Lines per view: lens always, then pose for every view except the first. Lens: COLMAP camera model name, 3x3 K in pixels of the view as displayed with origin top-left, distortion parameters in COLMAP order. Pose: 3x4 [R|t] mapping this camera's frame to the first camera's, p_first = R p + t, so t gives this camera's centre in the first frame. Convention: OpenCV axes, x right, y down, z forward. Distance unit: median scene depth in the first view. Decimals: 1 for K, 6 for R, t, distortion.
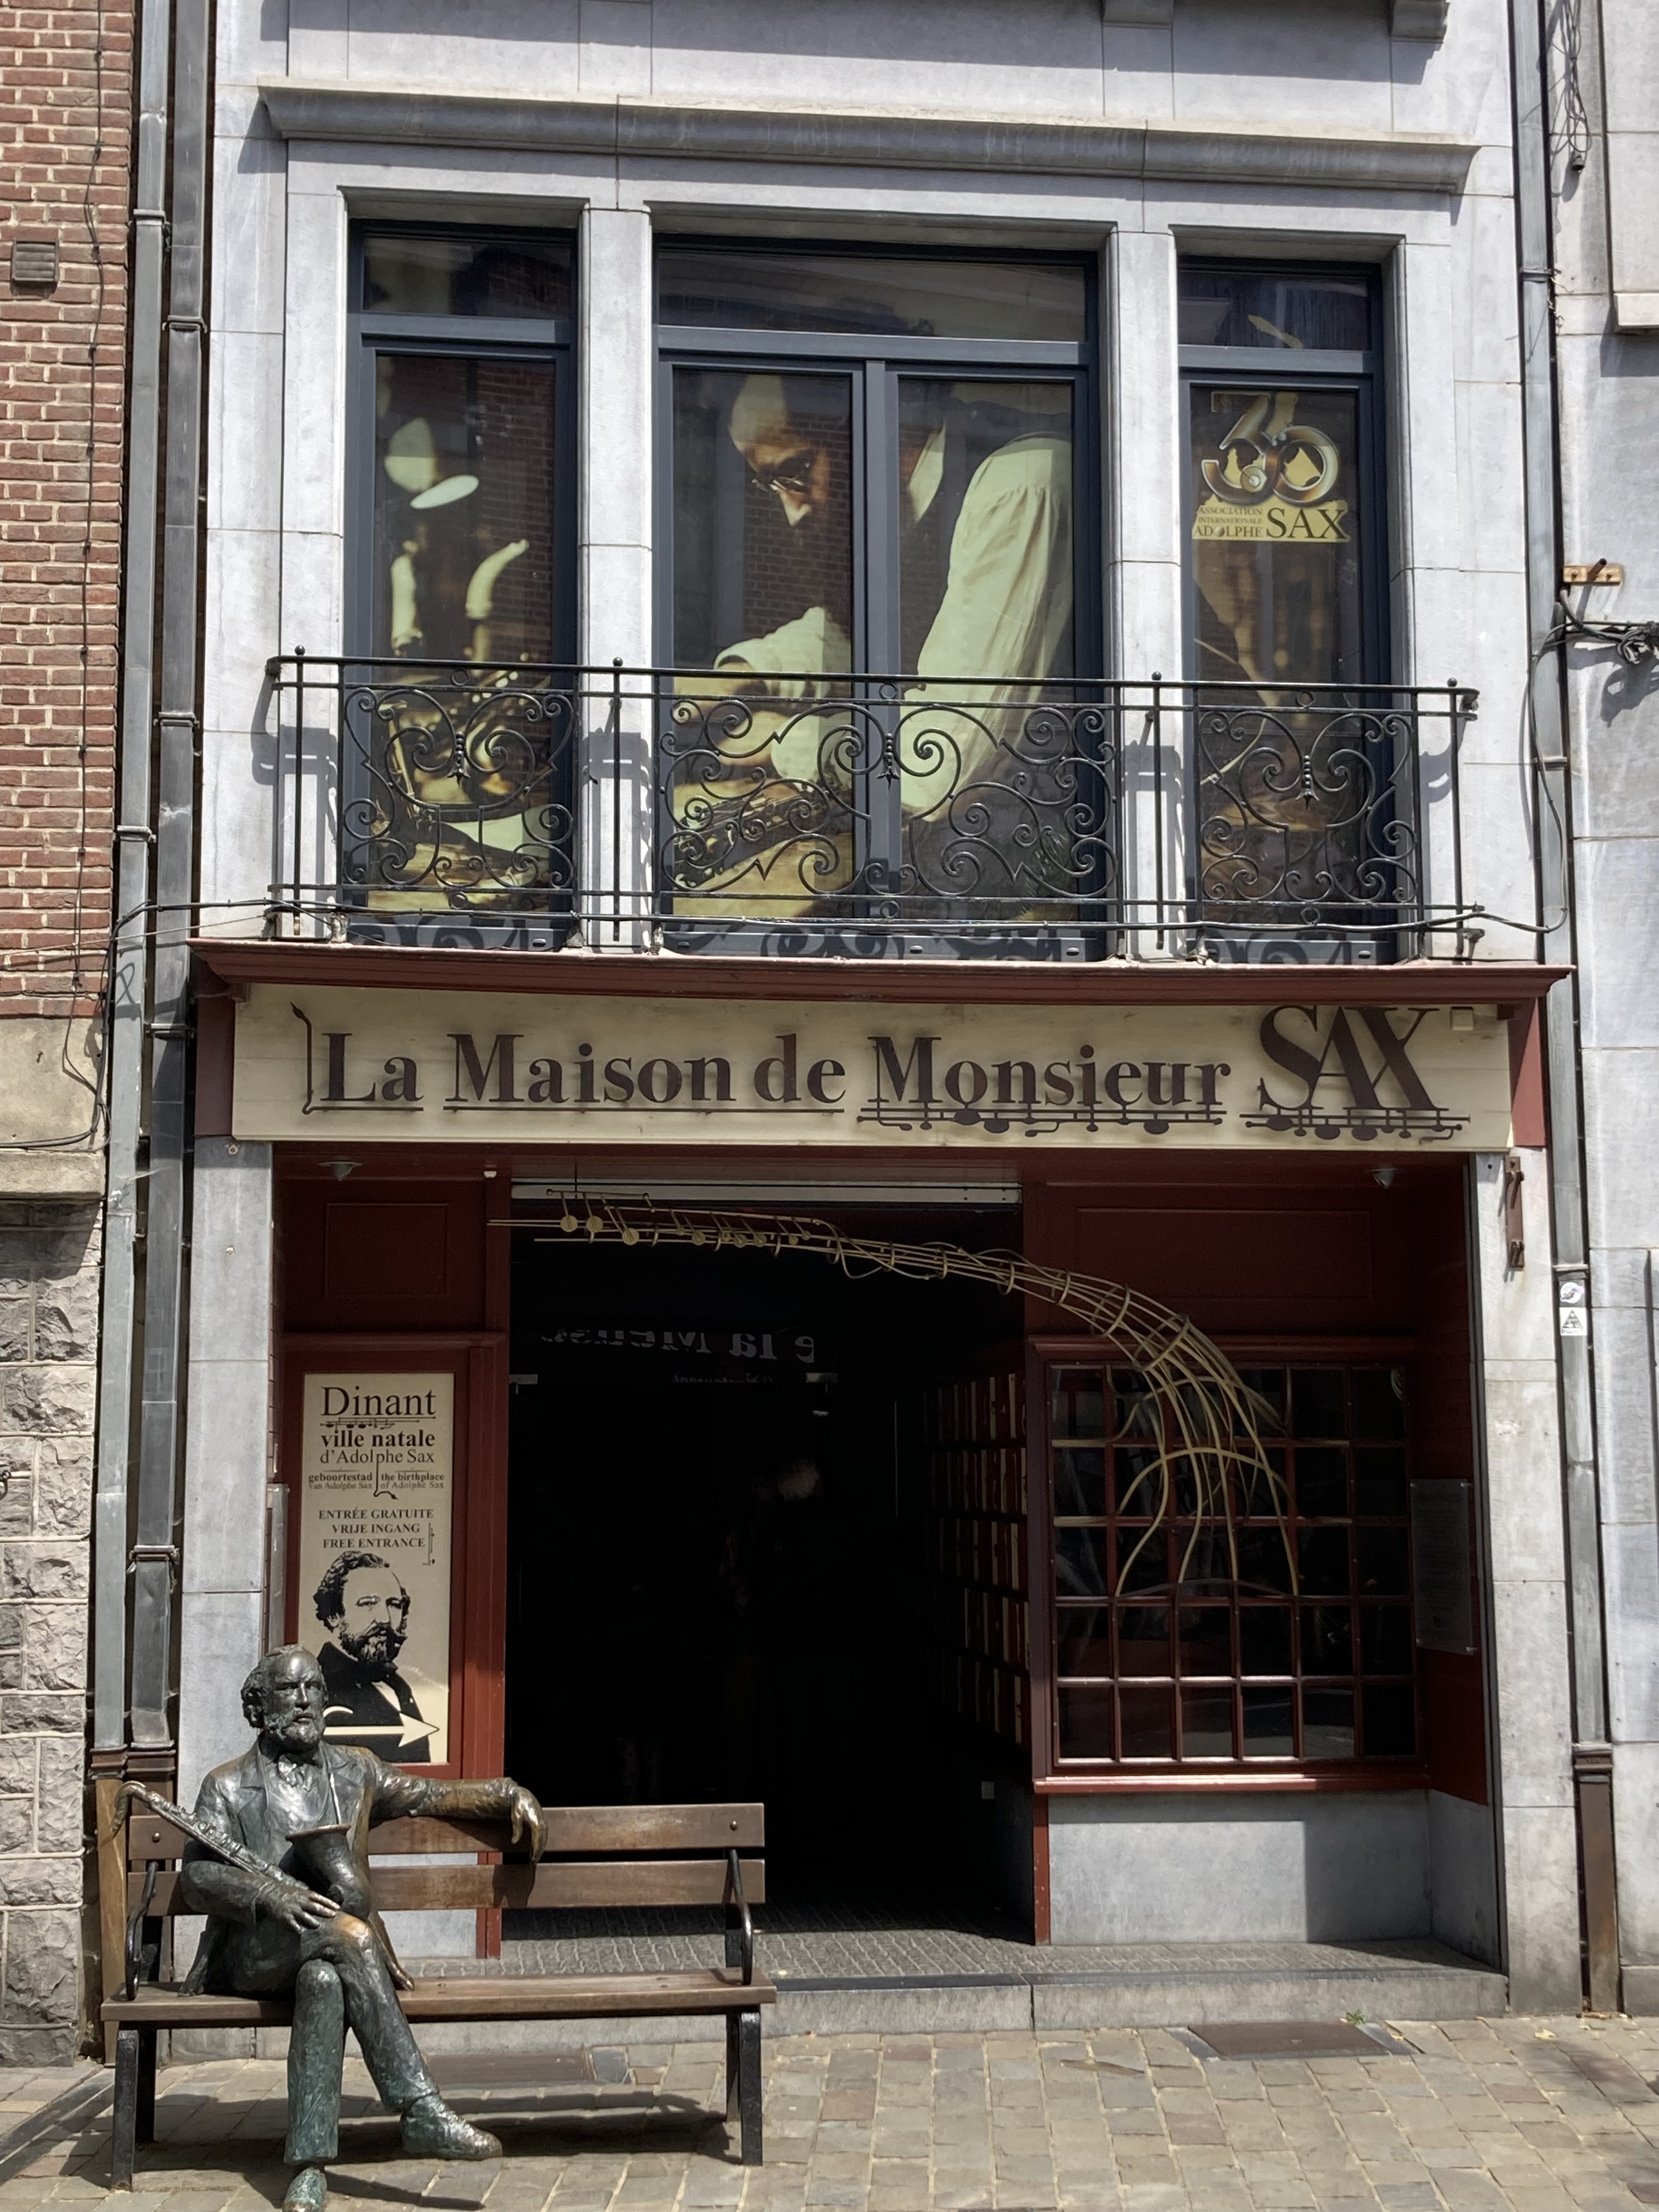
lens RADIAL K [[2966.4, 0, 828.4], [0, 2966.4, 1113.8], [0, 0, 1]] dist [0.096316, 0.000000]
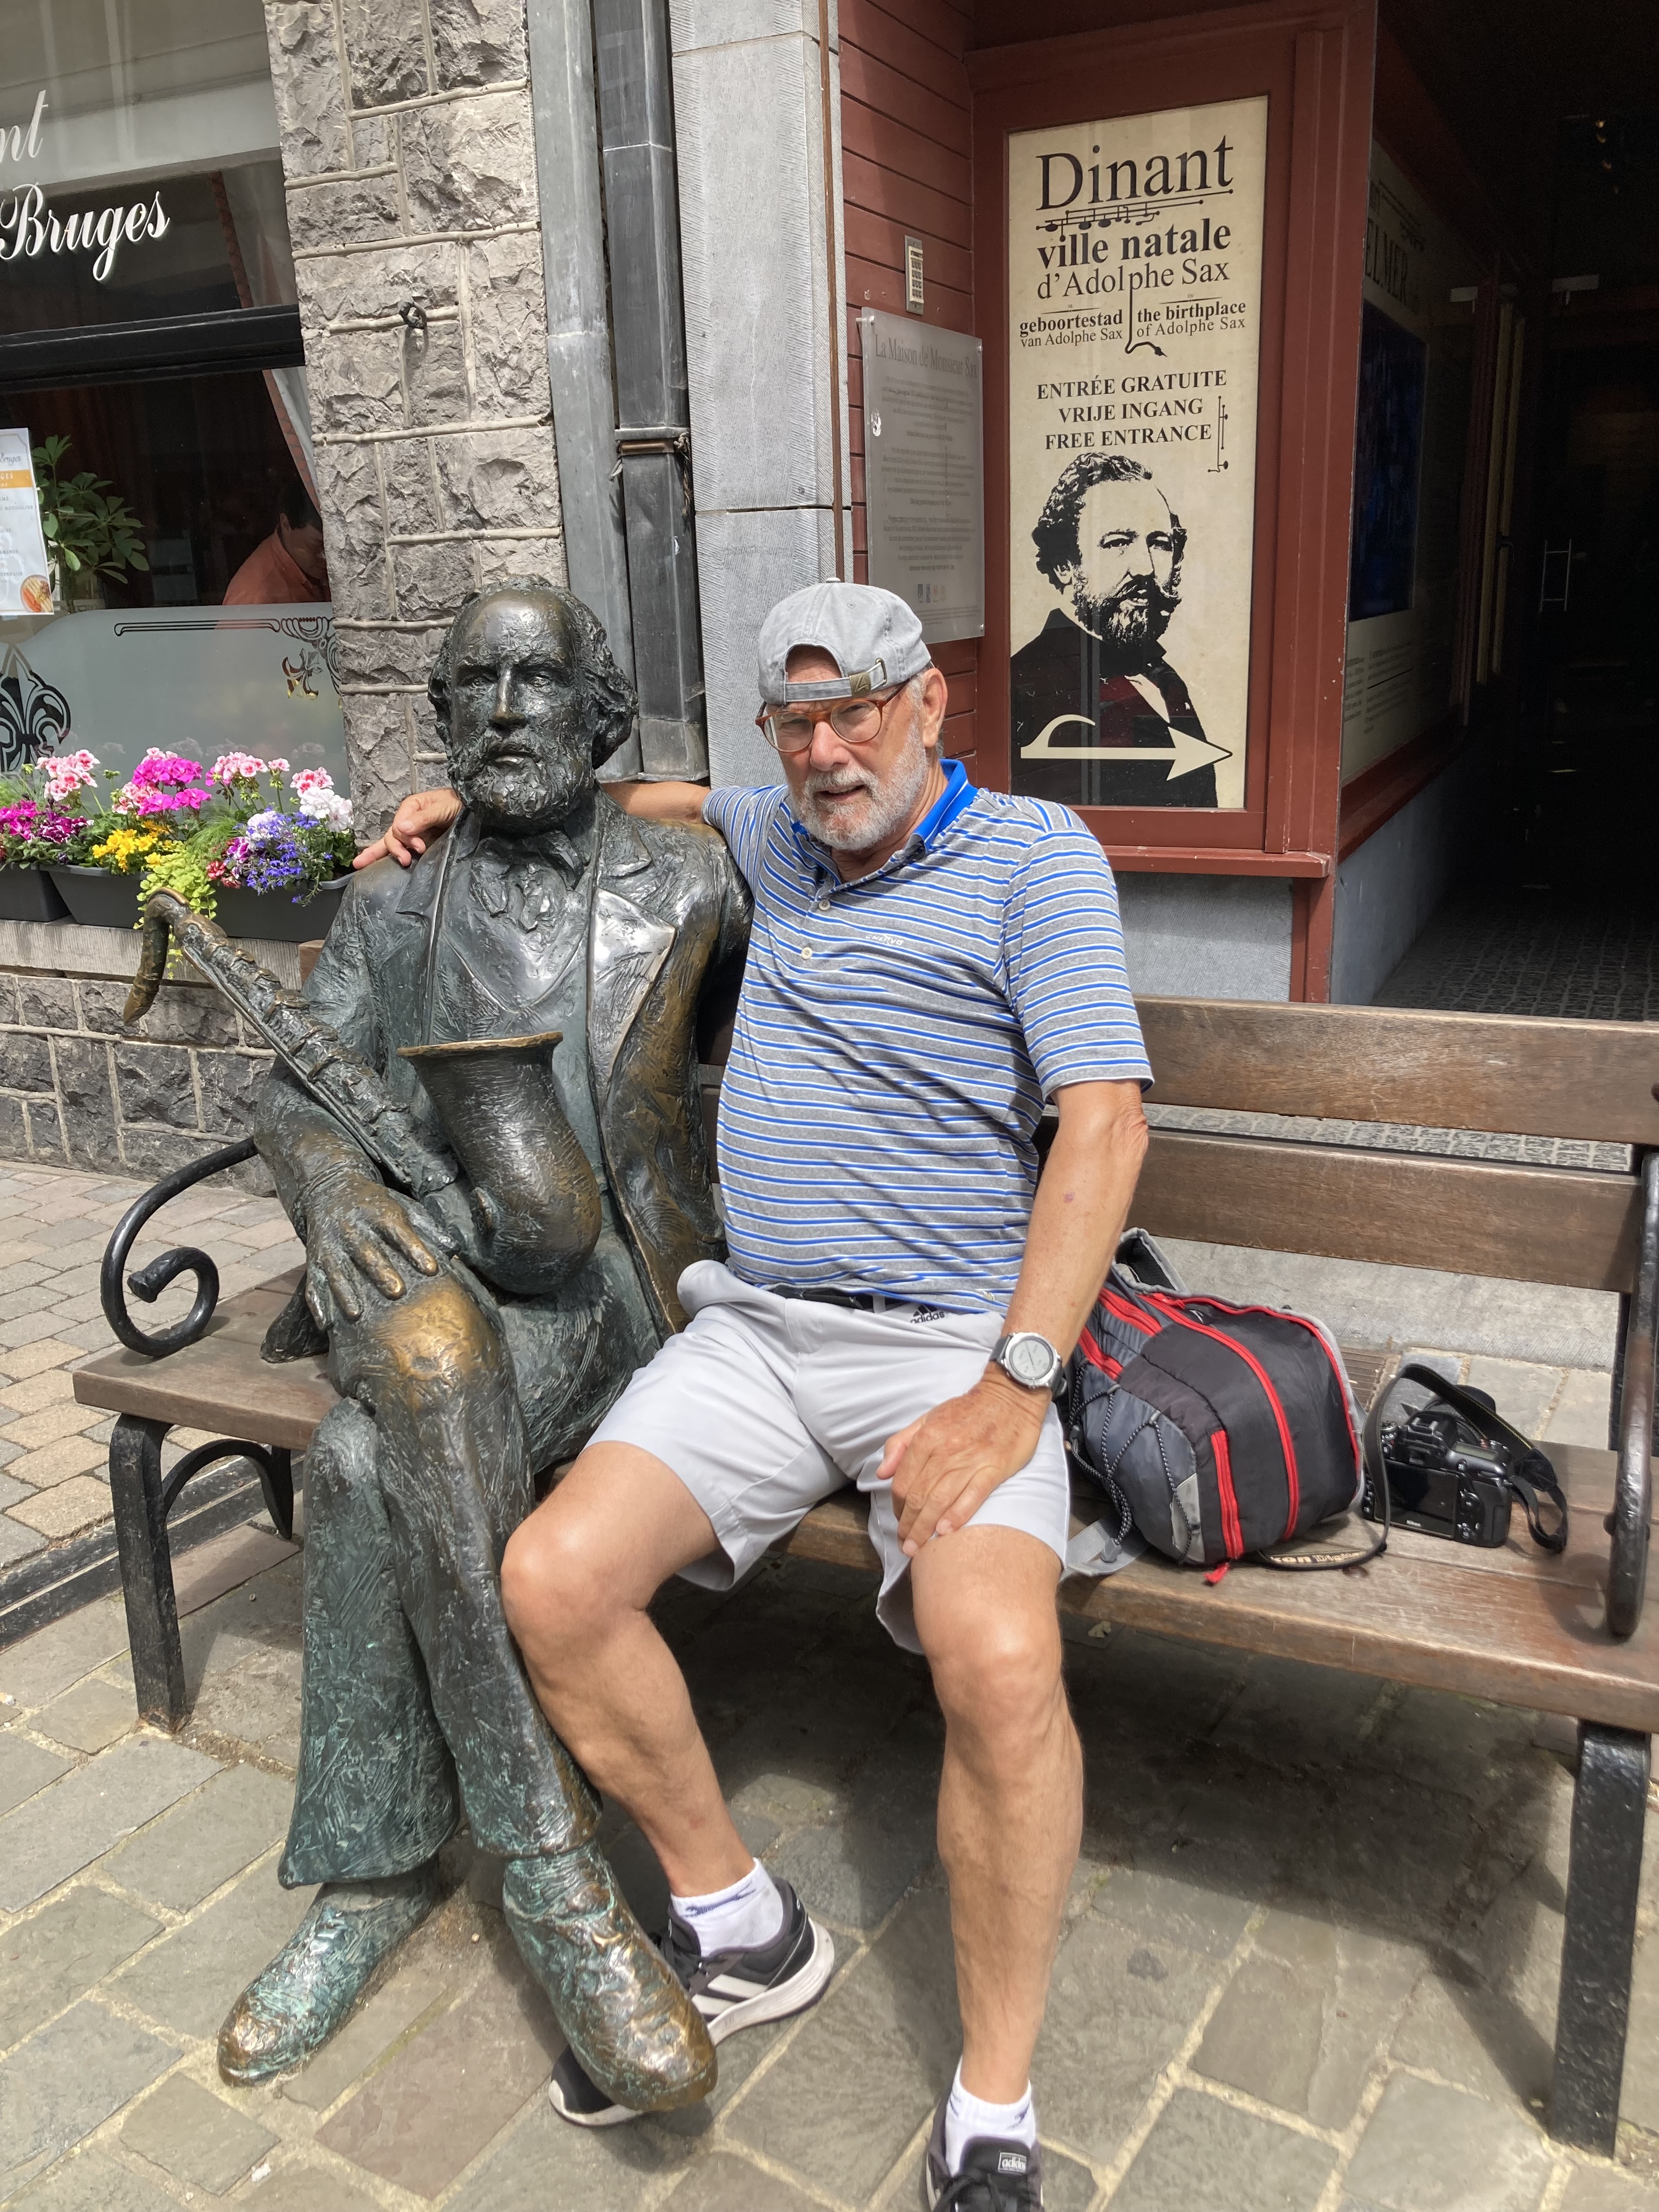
lens RADIAL K [[1811.1, 0, 865.9], [0, 1811.1, 1106.6], [0, 0, 1]] dist [-0.013170, 0.041049]
pose [[0.864023, 0.114727, -0.490206, -0.007418], [0.093835, 0.919929, 0.380690, 0.130134], [0.494630, -0.374924, 0.784075, 0.672377]]
